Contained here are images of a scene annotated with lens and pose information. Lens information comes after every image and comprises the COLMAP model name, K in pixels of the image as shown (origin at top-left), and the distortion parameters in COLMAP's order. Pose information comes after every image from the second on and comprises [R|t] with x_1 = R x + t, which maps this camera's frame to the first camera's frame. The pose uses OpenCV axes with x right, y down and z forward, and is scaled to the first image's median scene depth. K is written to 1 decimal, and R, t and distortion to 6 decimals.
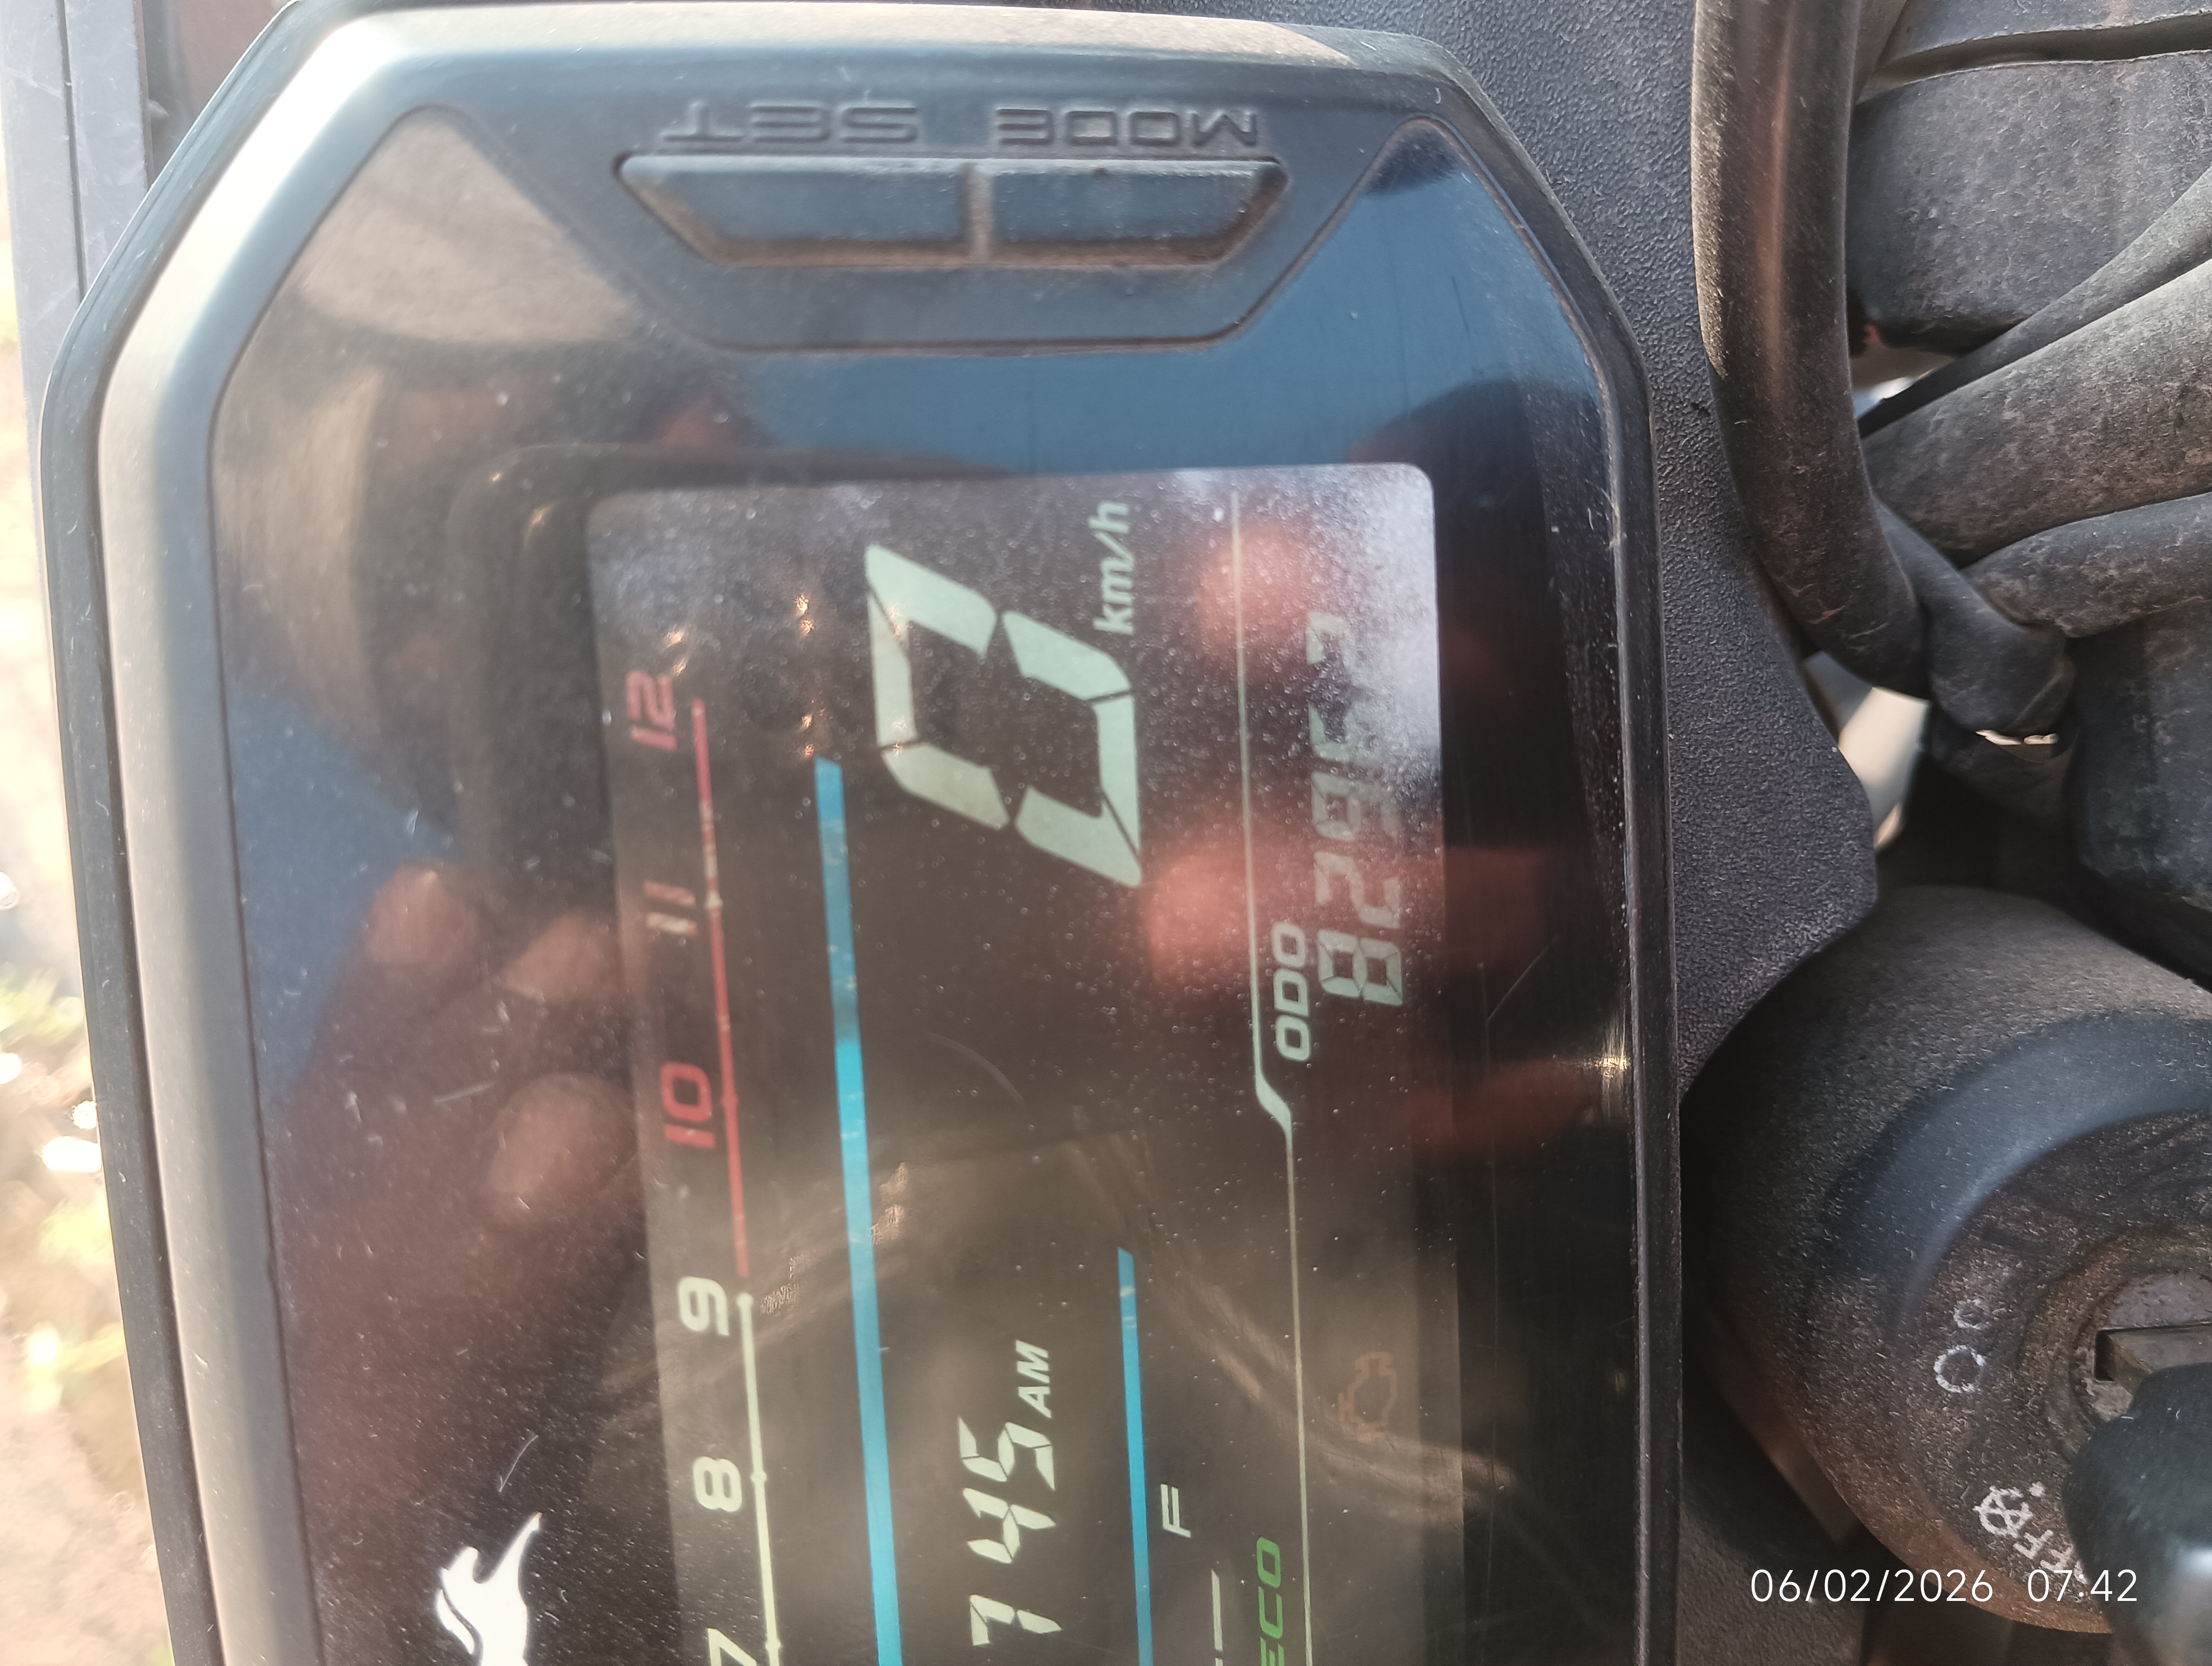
lens RADIAL K [[1934.4, 0, 1130.6], [0, 1934.4, 843.4], [0, 0, 1]] dist [0.029501, -0.164195]
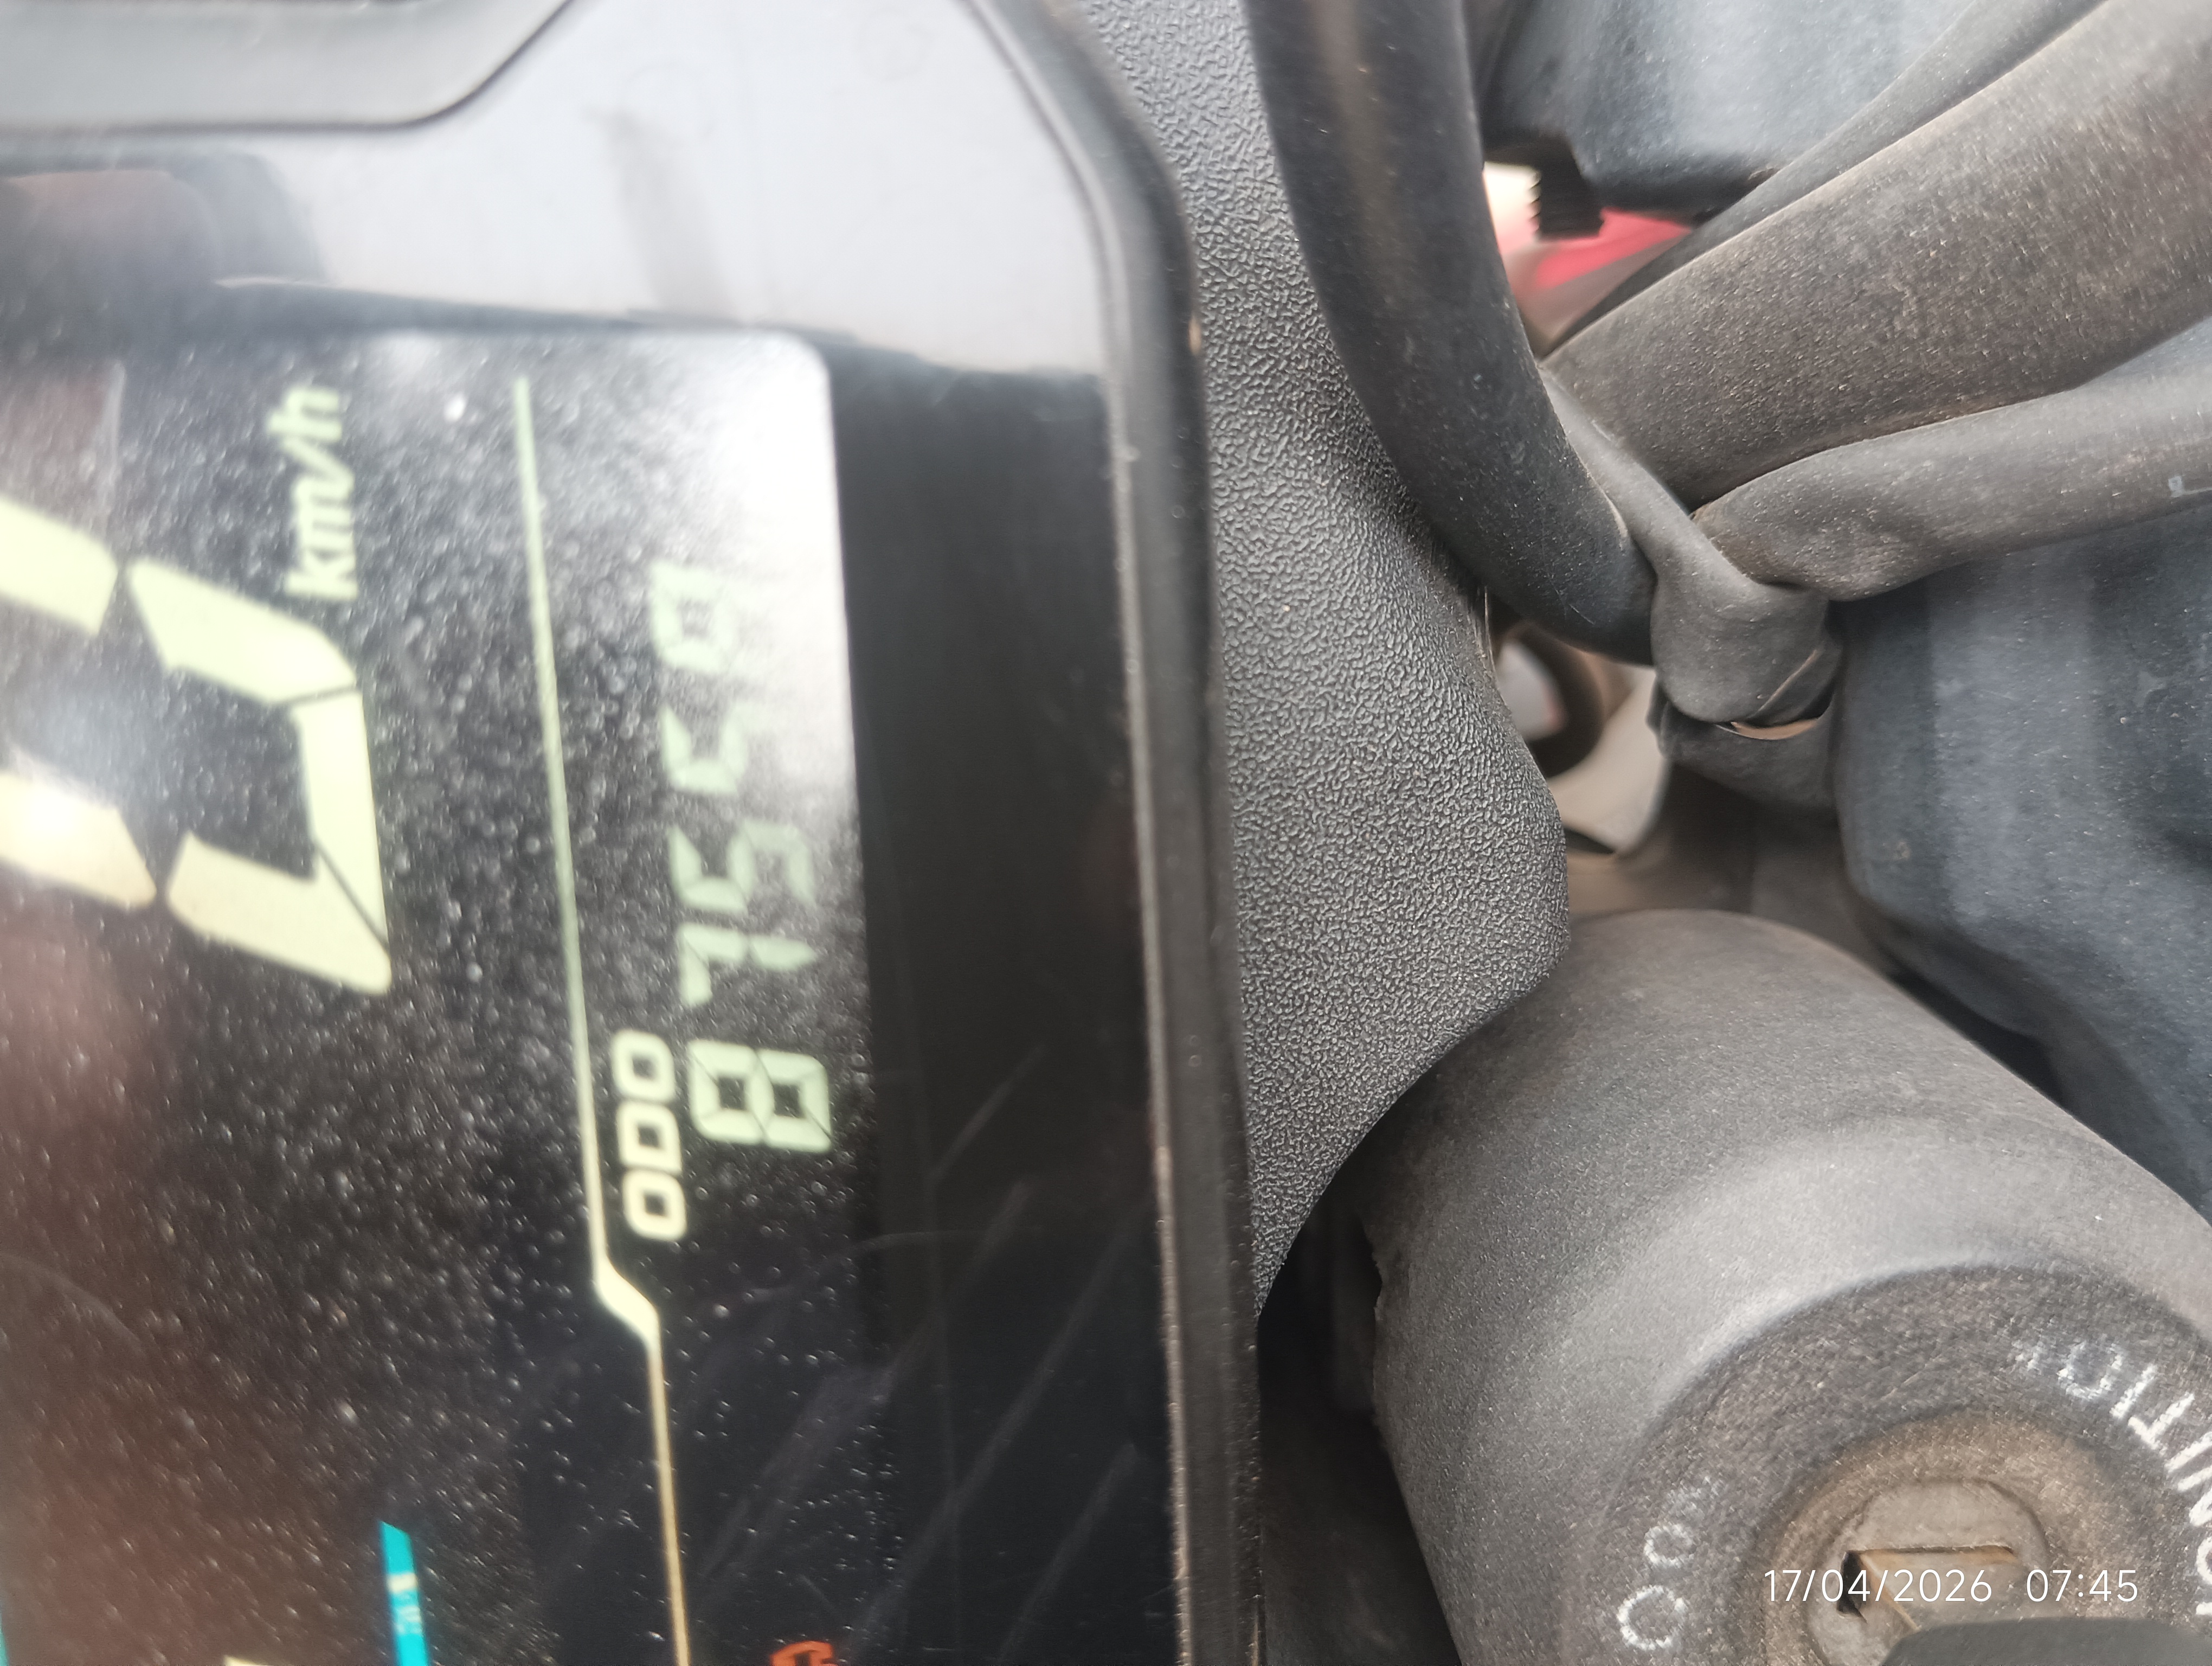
lens RADIAL K [[1934.4, 0, 1123.2], [0, 1934.4, 834.2], [0, 0, 1]] dist [0.029501, -0.164195]
pose [[0.997736, -0.001604, 0.067234, 0.201382], [-0.000446, 0.999536, 0.030468, -0.047542], [-0.067251, -0.030429, 0.997272, 0.328608]]
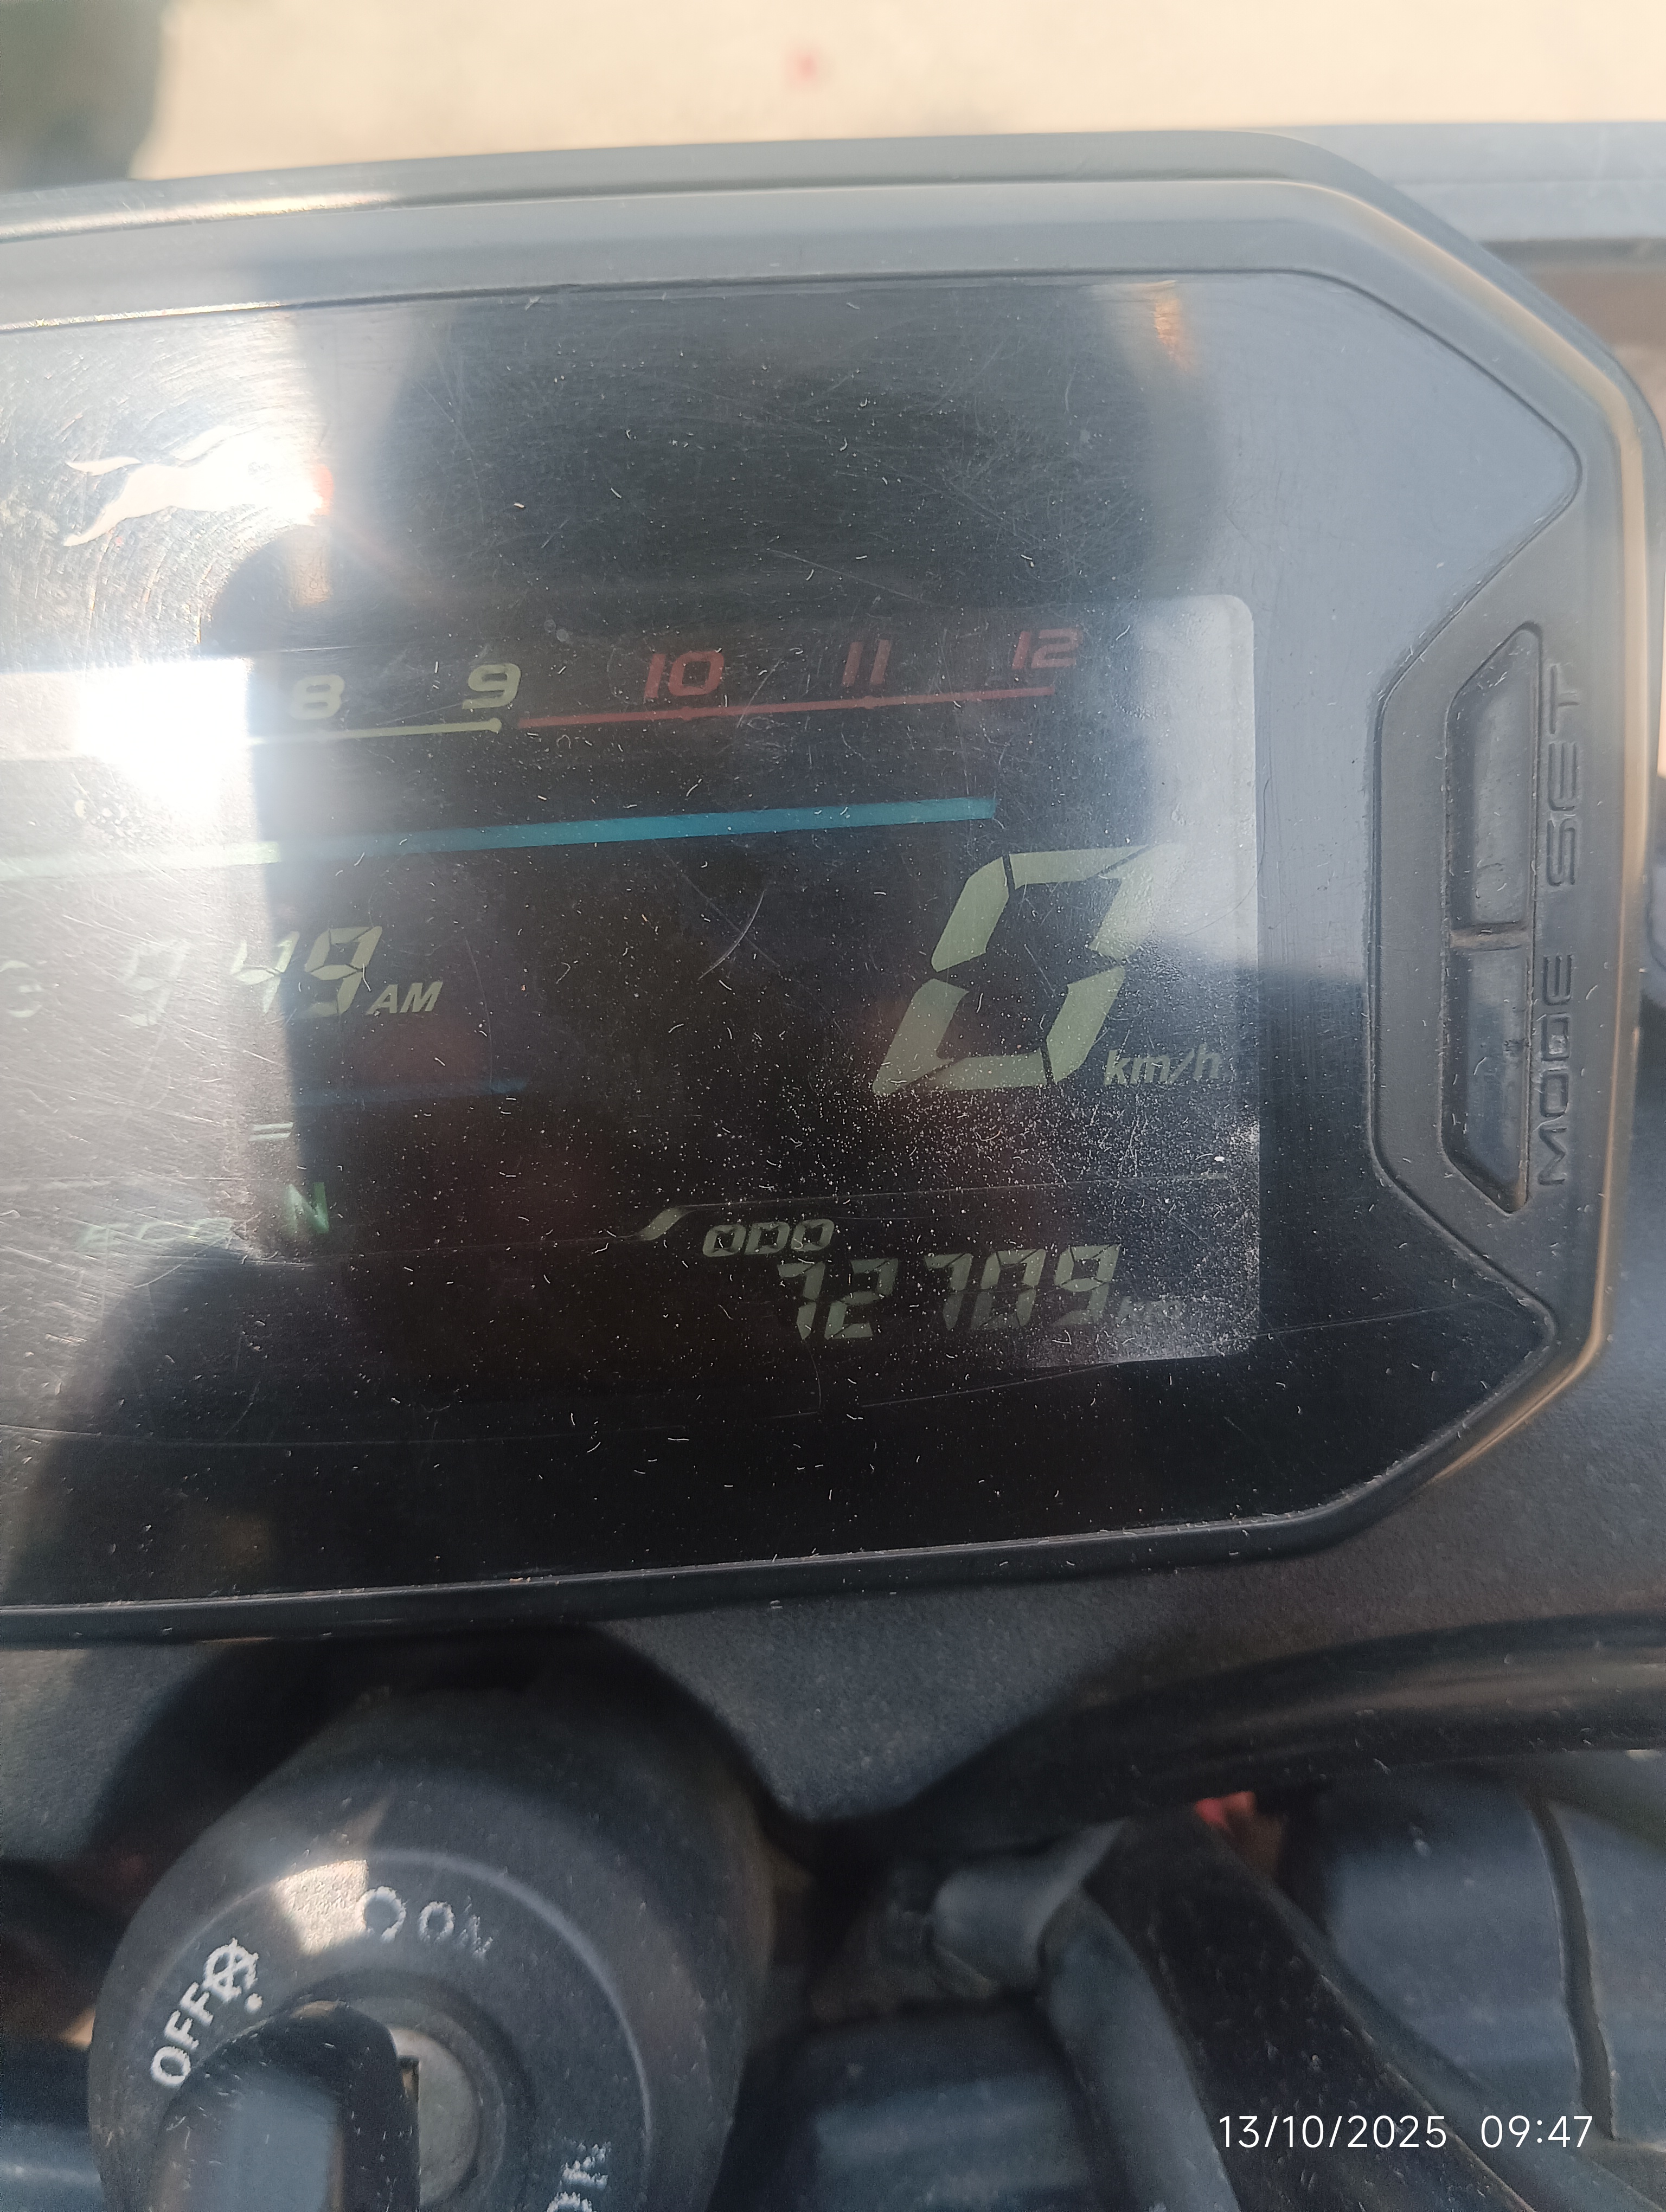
lens RADIAL K [[1934.4, 0, 818.4], [0, 1934.4, 1113.9], [0, 0, 1]] dist [0.029501, -0.164195]
pose [[0.015674, 0.998552, -0.051470, 0.069719], [-0.991191, 0.008747, -0.132153, 0.190872], [-0.131512, 0.053088, 0.989892, -0.071277]]
